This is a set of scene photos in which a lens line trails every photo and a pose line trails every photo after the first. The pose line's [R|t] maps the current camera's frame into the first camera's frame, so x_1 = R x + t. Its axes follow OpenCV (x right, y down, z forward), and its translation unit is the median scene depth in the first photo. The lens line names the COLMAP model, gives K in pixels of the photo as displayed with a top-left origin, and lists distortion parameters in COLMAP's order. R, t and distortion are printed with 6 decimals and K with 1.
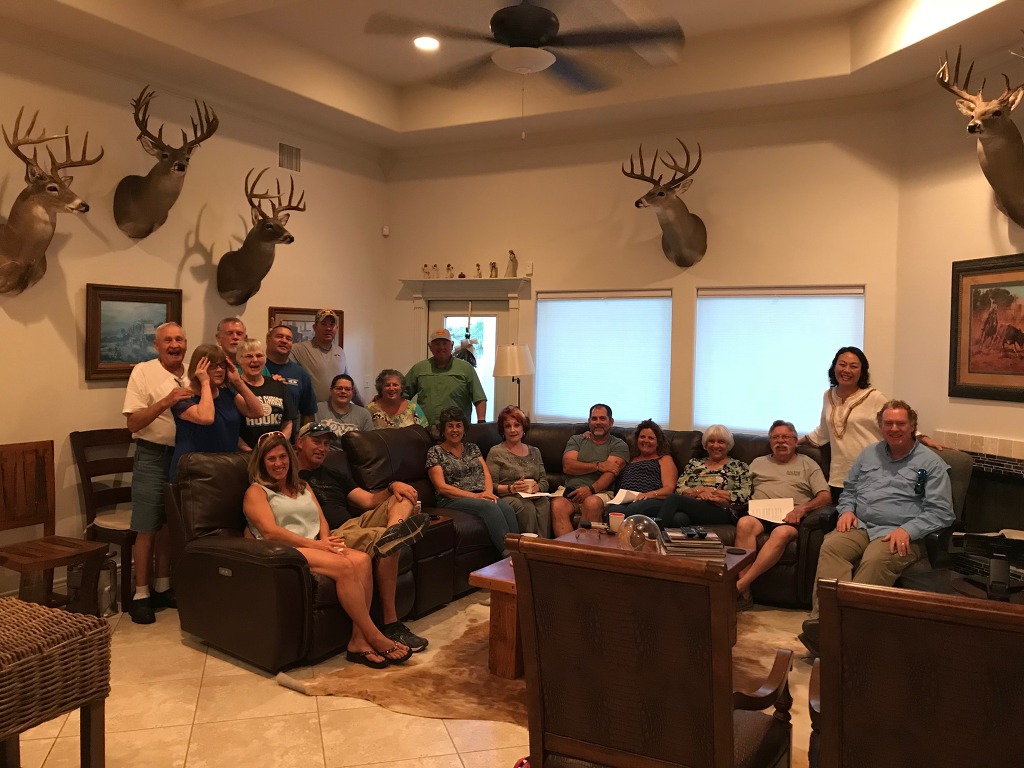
lens RADIAL K [[838.8, 0, 513.0], [0, 838.8, 382.3], [0, 0, 1]] dist [0.003902, 0.000949]
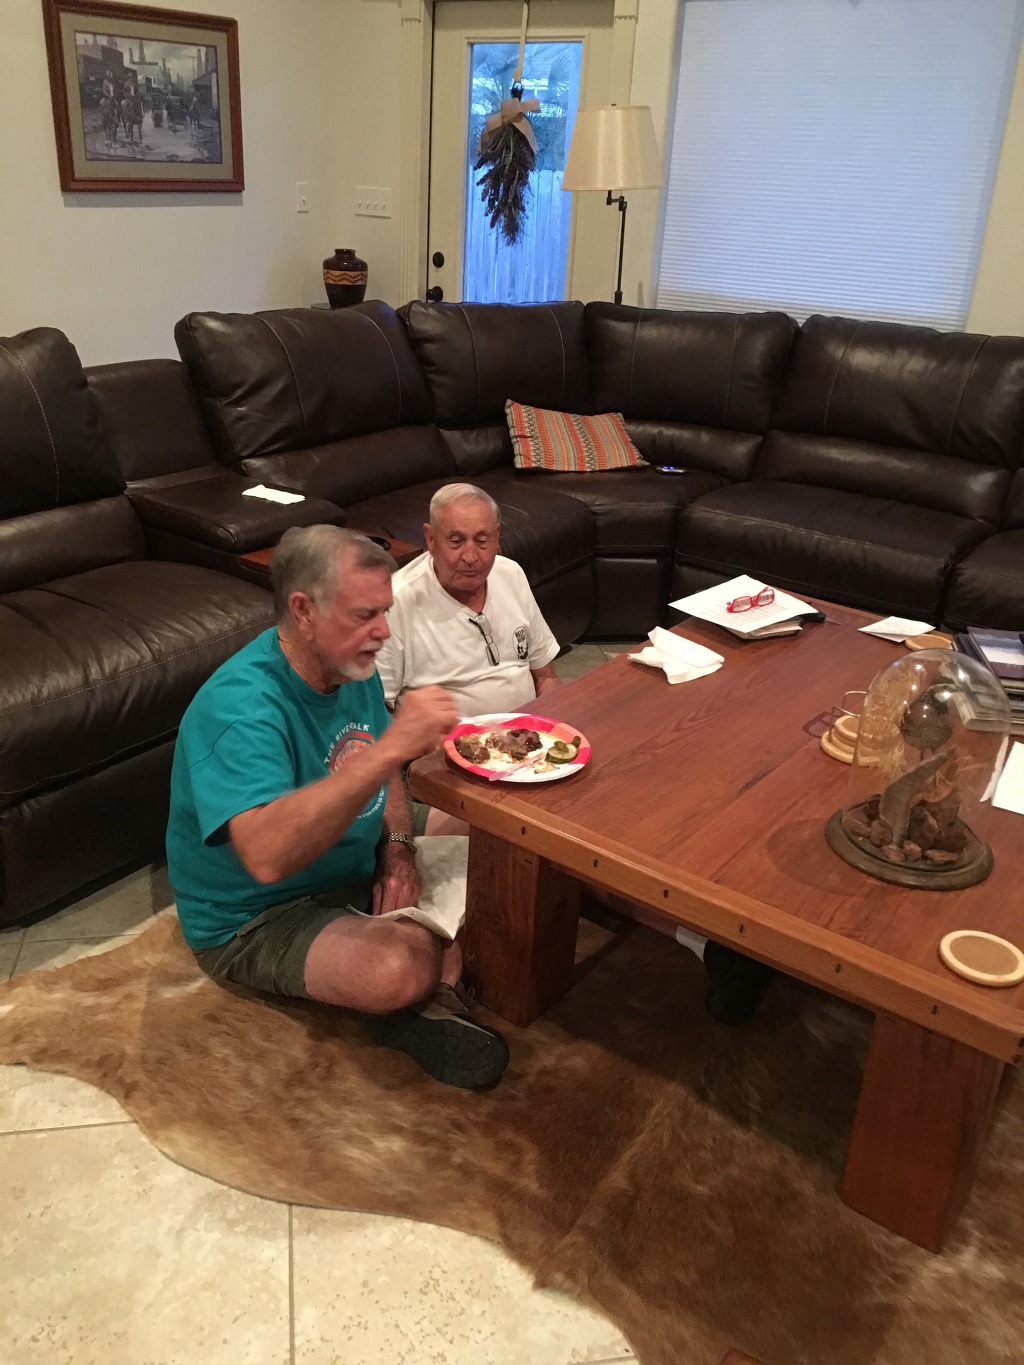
lens RADIAL K [[1172.8, 0, 510.8], [0, 1172.8, 680.7], [0, 0, 1]] dist [0.008832, 0.002338]
pose [[0.994258, 0.069022, -0.081776, 0.018008], [-0.035493, 0.933630, 0.356476, 0.015951], [0.100953, -0.351527, 0.930719, 0.393870]]
